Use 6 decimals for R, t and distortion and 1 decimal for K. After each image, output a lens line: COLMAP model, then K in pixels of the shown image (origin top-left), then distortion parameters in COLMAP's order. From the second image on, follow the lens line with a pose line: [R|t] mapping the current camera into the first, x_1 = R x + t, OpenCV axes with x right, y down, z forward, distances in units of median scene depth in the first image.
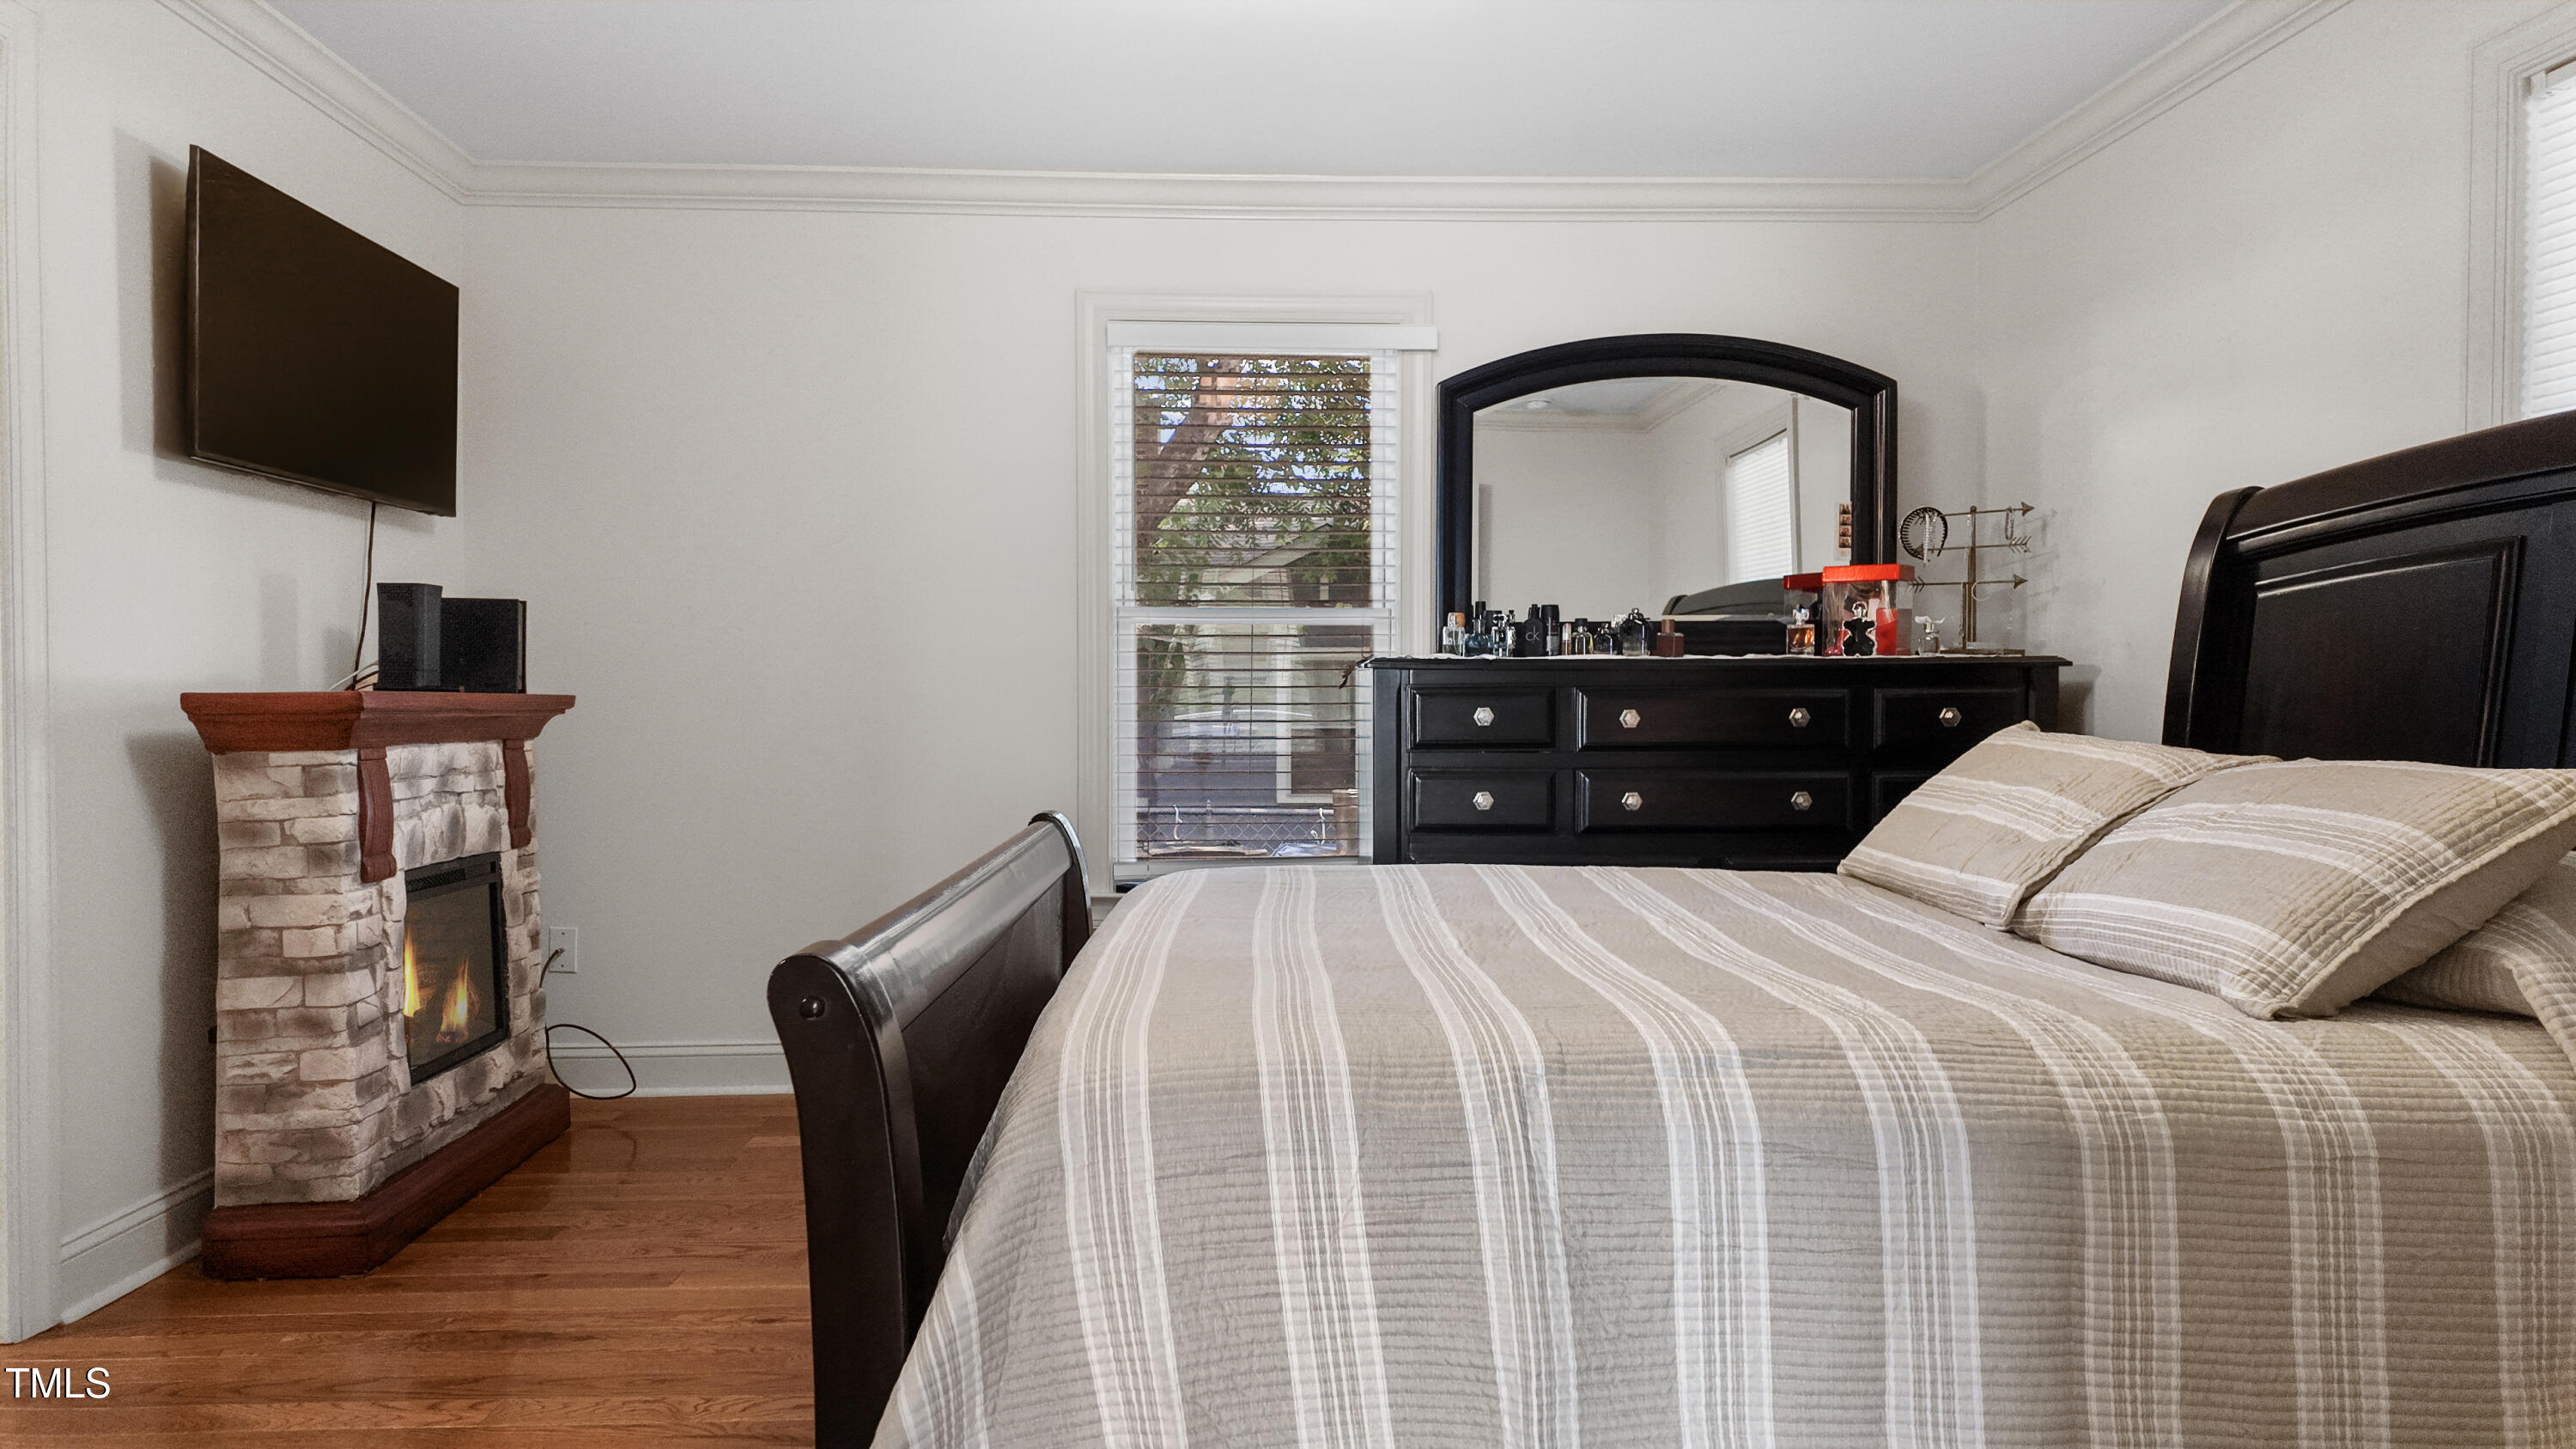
lens RADIAL K [[1470.4, 0, 1284.0], [0, 1470.4, 736.4], [0, 0, 1]] dist [0.089330, -0.128904]
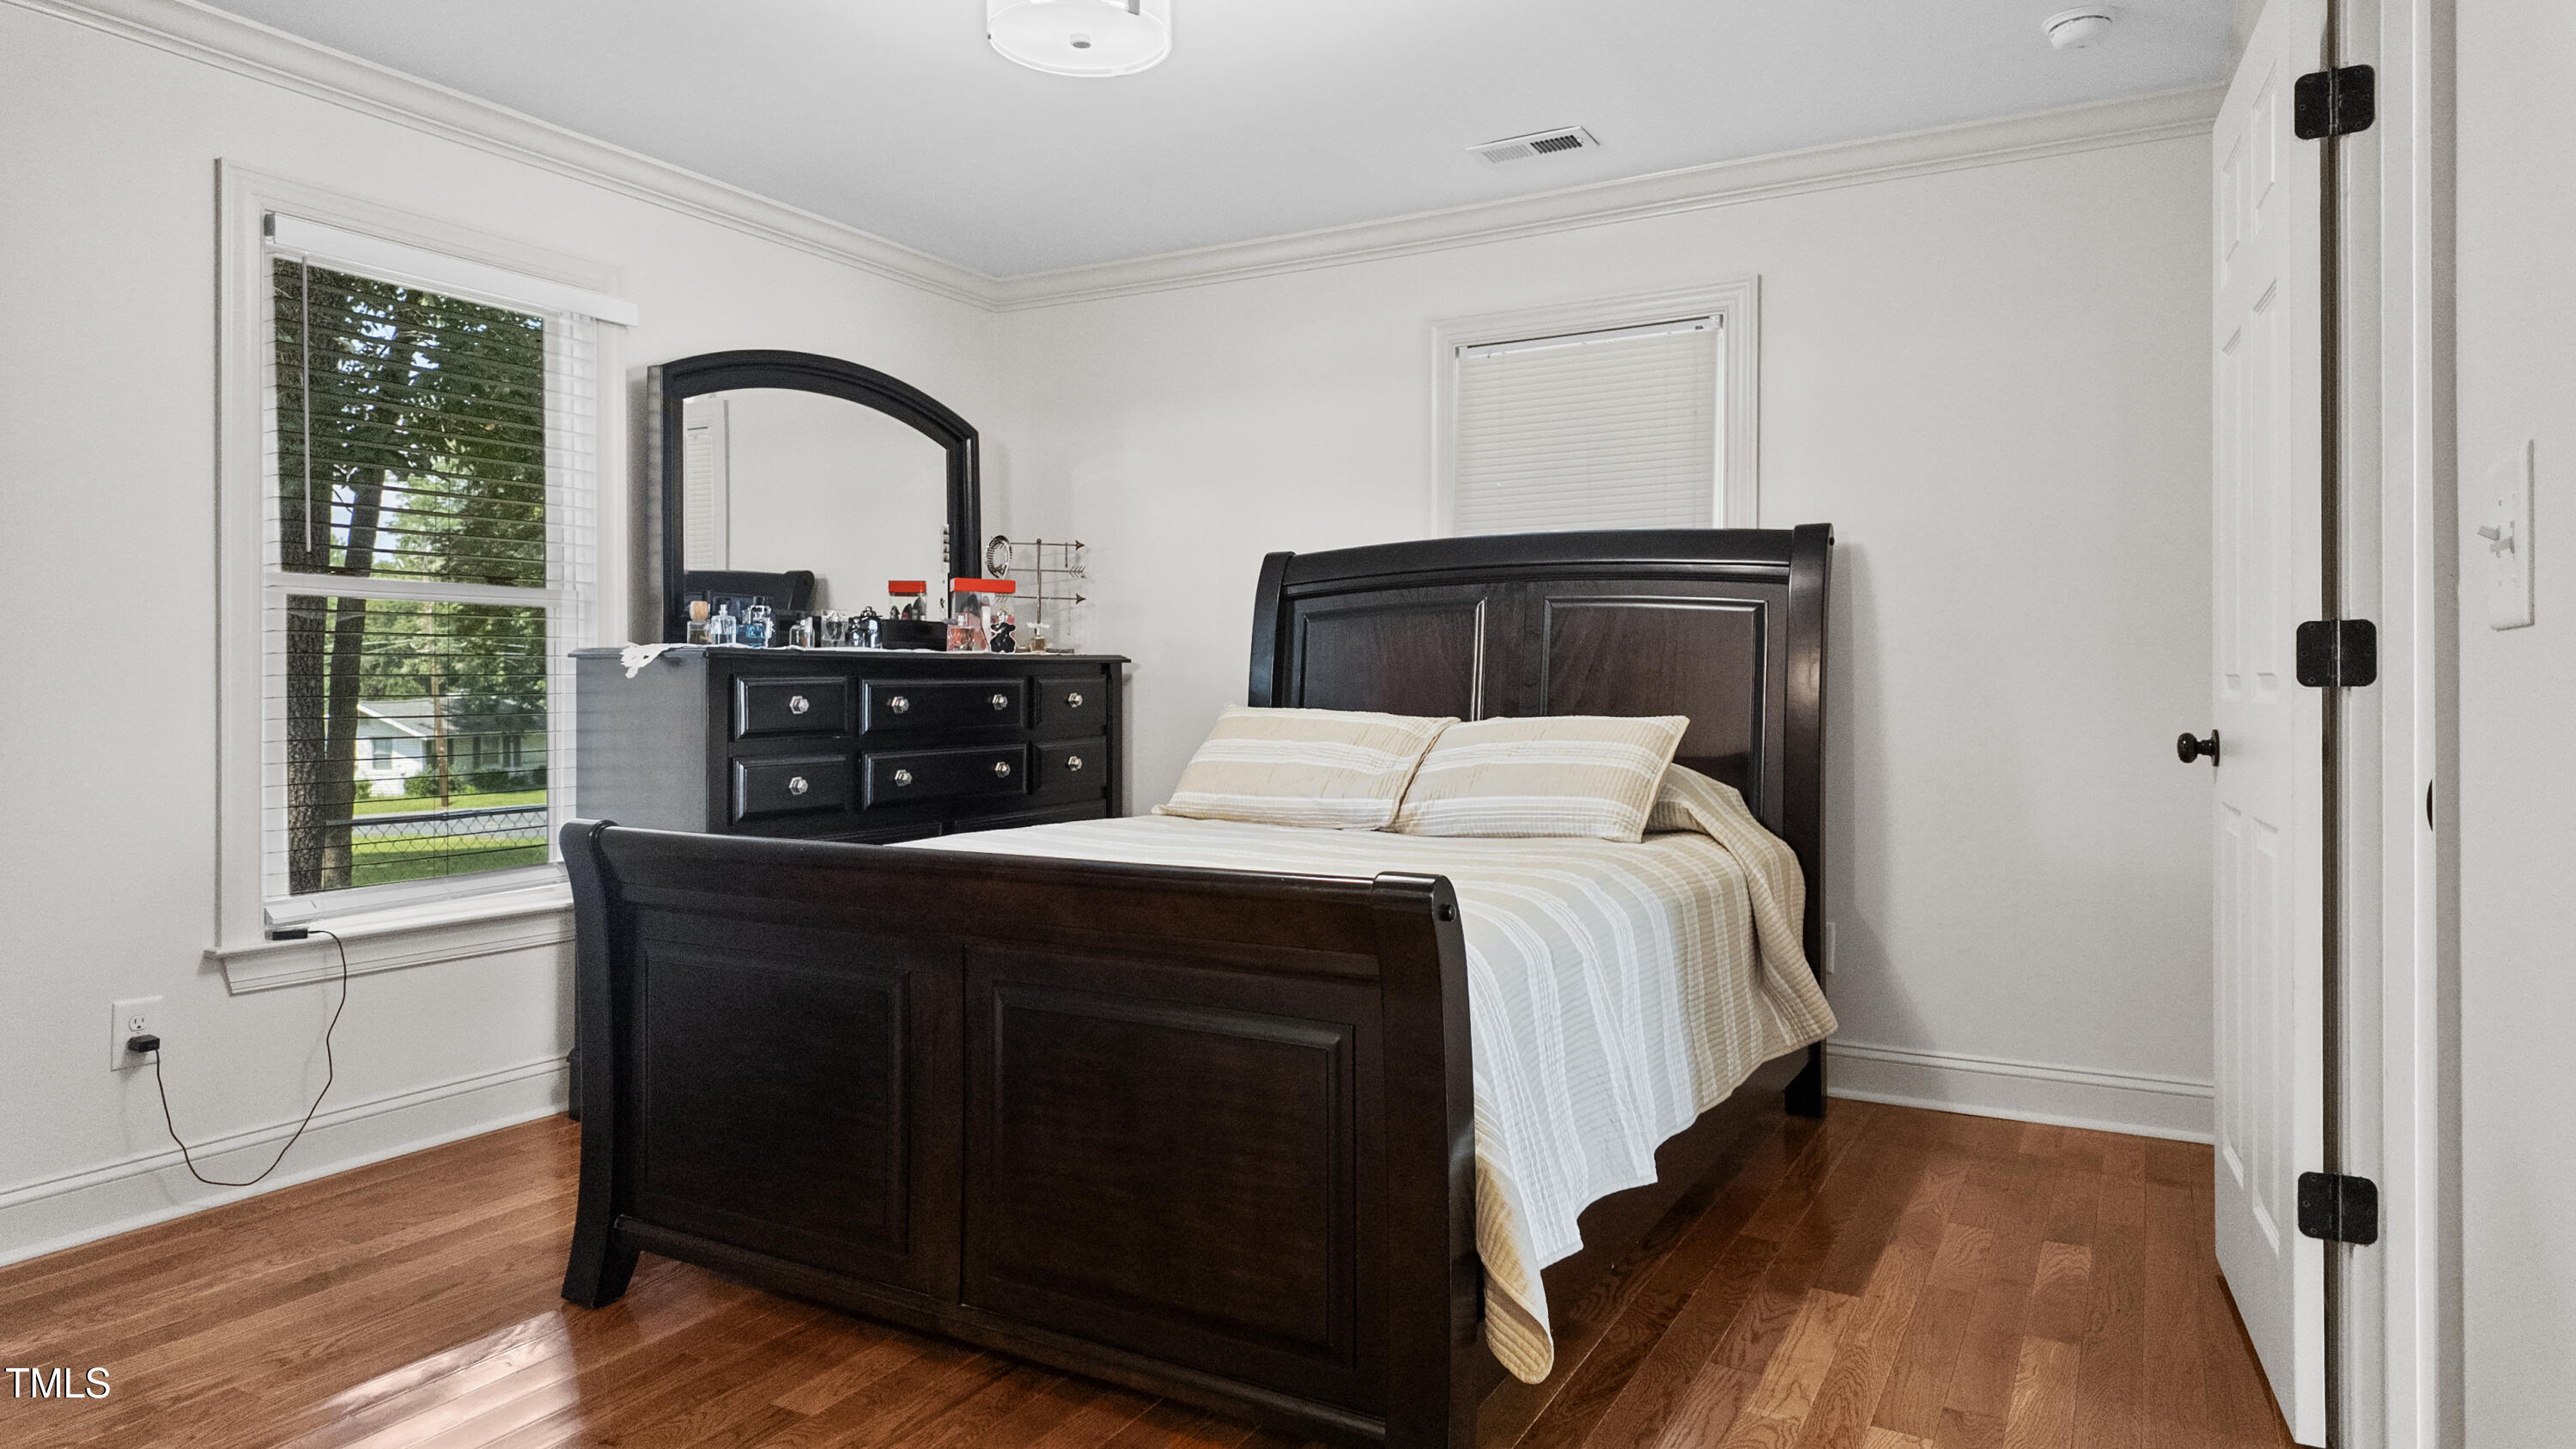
lens RADIAL K [[1470.4, 0, 1284.0], [0, 1470.4, 736.4], [0, 0, 1]] dist [0.089330, -0.128904]
pose [[0.517081, -0.034213, 0.855252, -0.530257], [0.024542, 0.999383, 0.025141, -0.008392], [-0.855584, 0.007990, 0.517602, 0.144234]]
